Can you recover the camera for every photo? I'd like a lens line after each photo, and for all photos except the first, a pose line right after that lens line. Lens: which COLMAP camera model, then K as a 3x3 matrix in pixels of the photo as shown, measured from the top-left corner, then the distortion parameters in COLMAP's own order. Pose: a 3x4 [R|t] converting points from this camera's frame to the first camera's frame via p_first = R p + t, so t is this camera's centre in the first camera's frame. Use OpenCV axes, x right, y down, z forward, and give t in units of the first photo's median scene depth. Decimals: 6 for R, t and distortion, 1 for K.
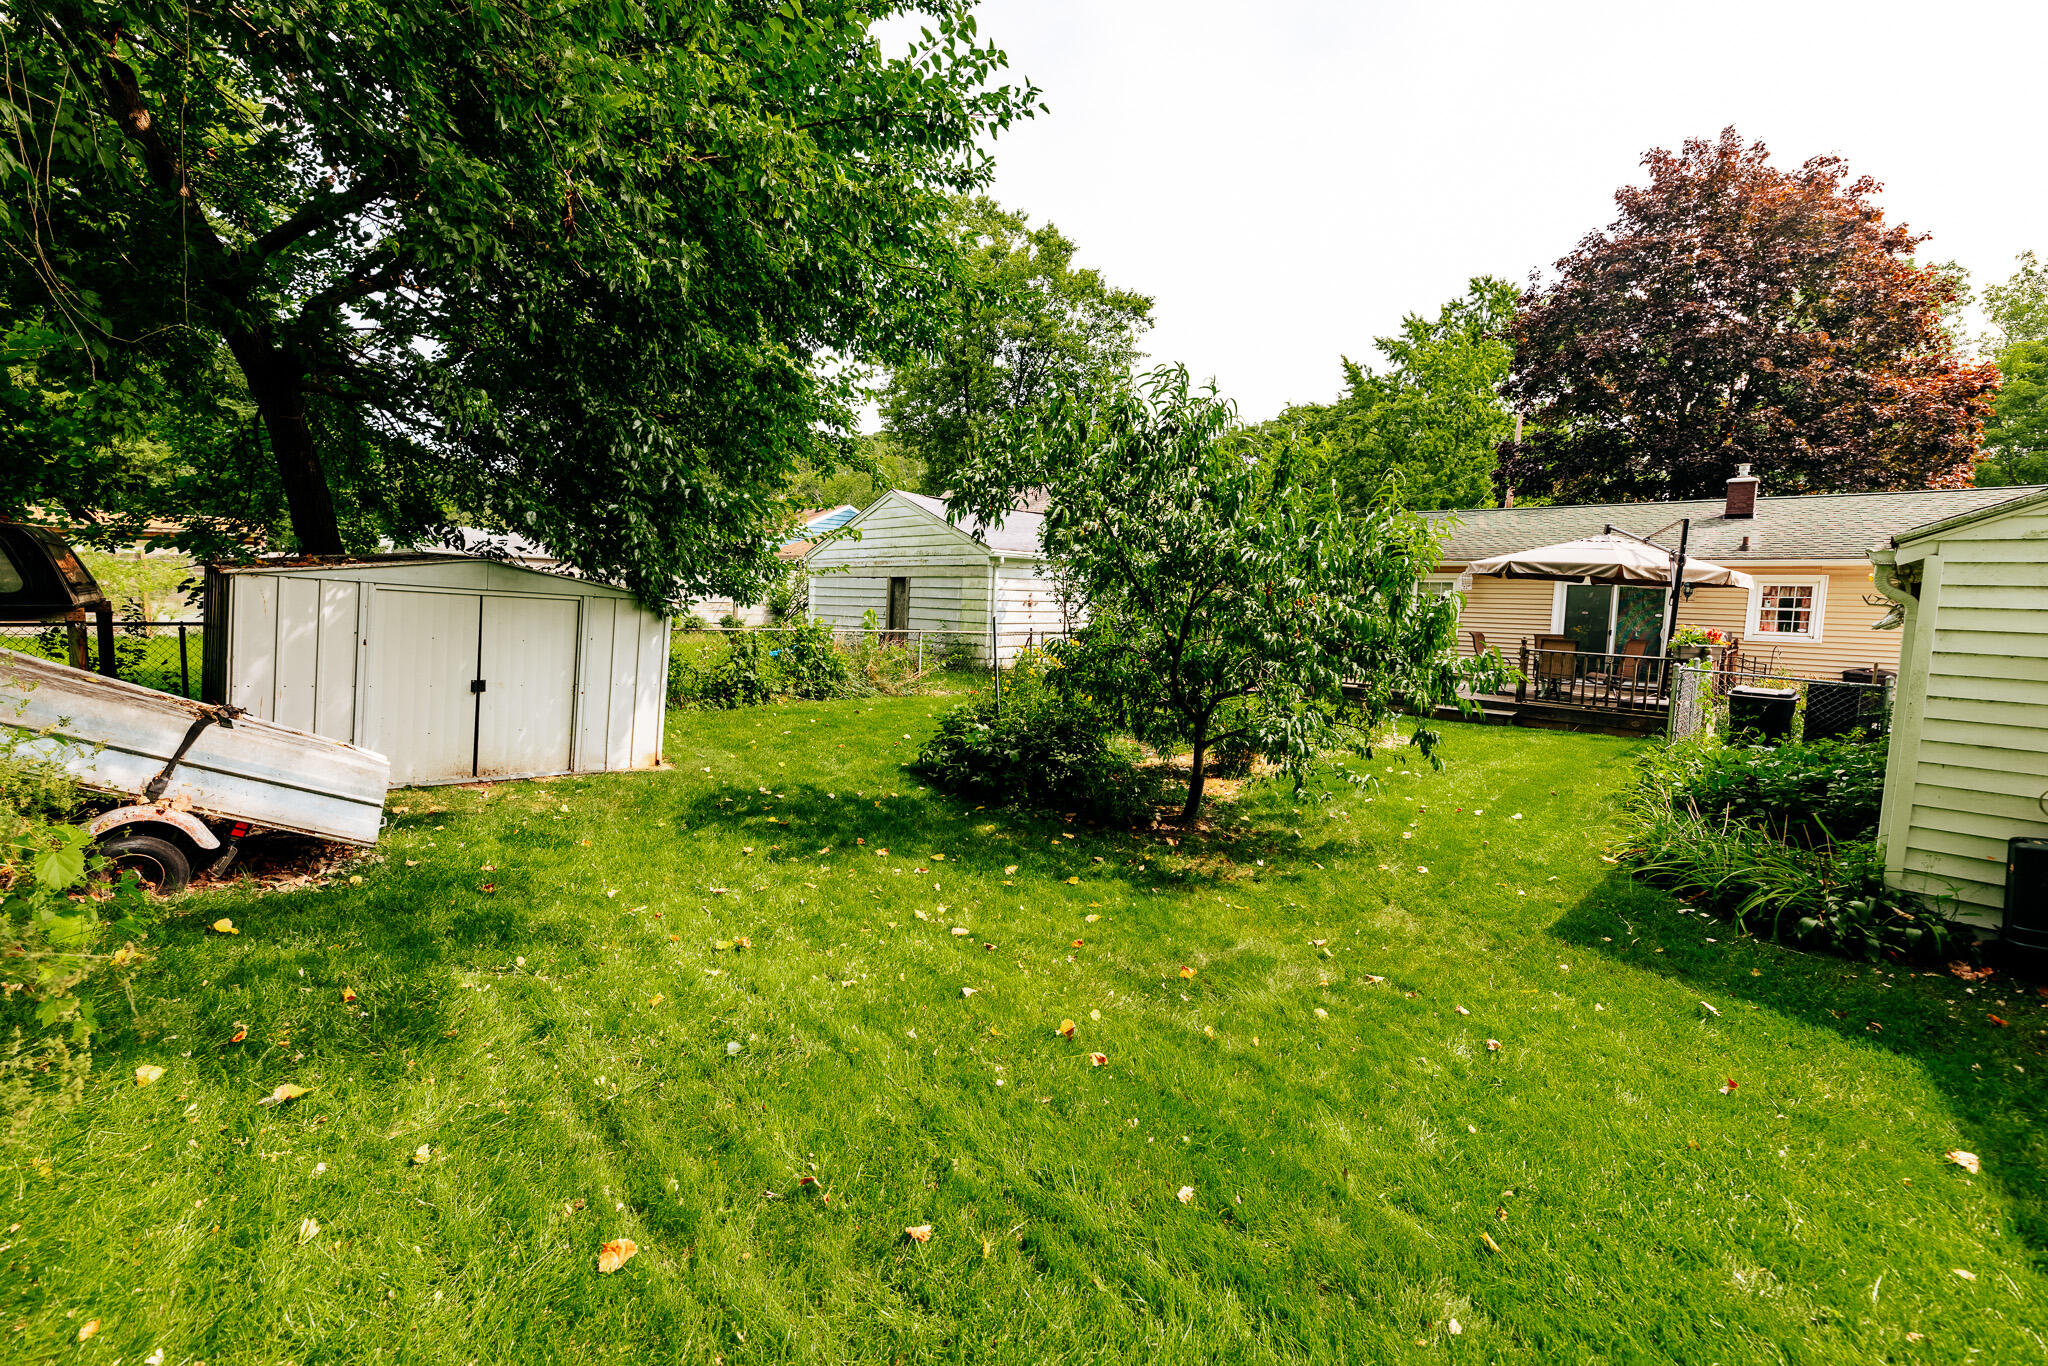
lens RADIAL K [[869.5, 0, 1023.6], [0, 869.5, 739.3], [0, 0, 1]] dist [0.001747, -0.000001]
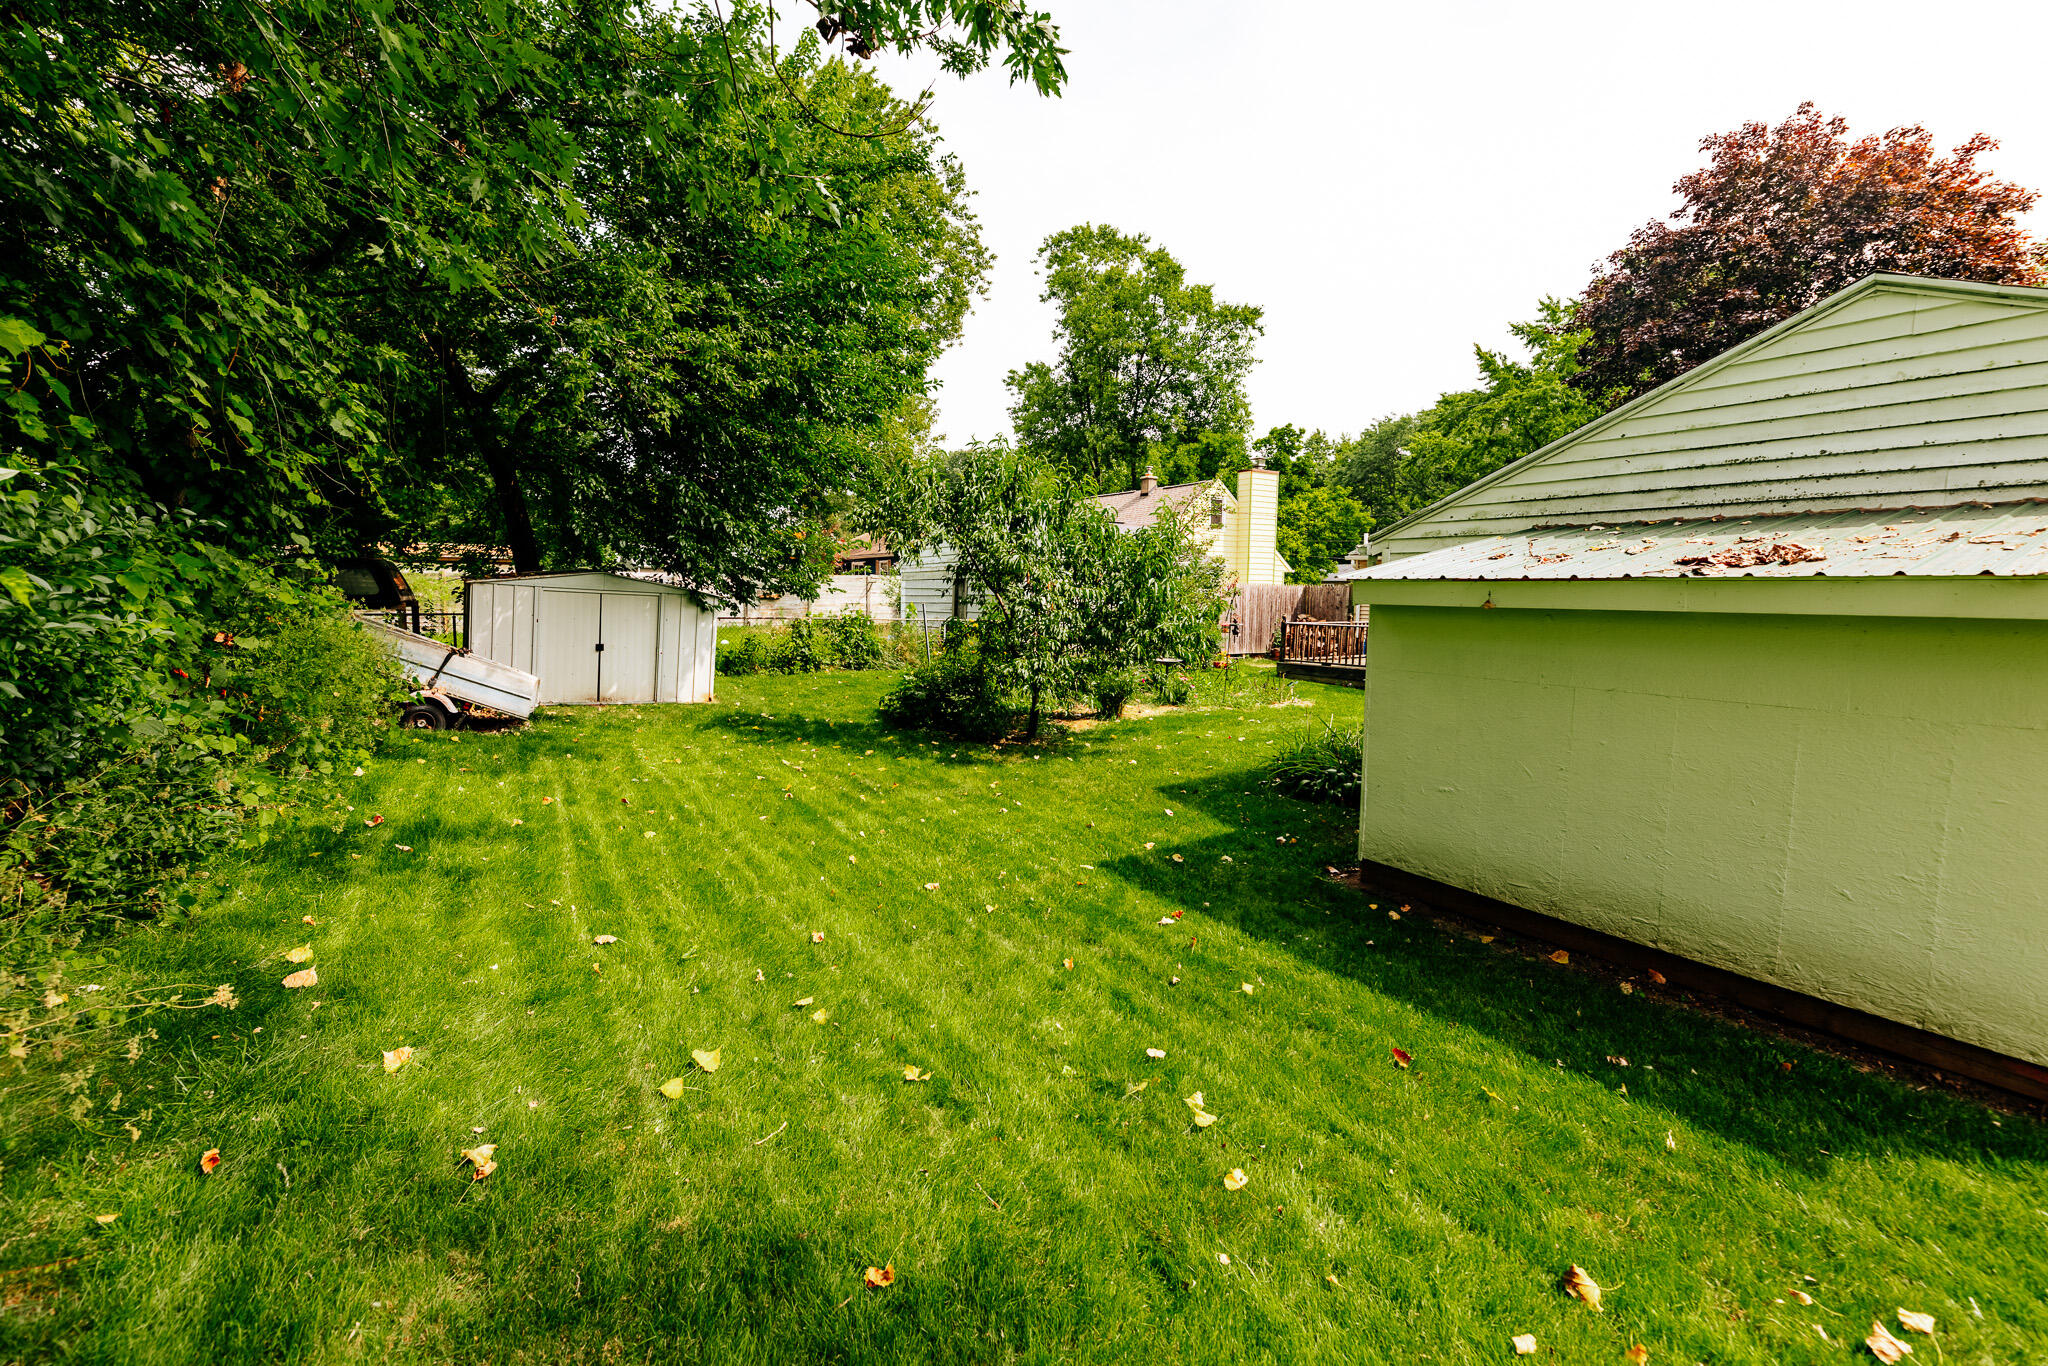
lens RADIAL K [[869.5, 0, 1023.6], [0, 869.5, 739.3], [0, 0, 1]] dist [0.001747, -0.000001]
pose [[0.978880, 0.015220, -0.203869, 0.091770], [-0.015632, 0.999878, -0.000410, 0.018383], [0.203838, 0.003588, 0.978998, -0.084501]]
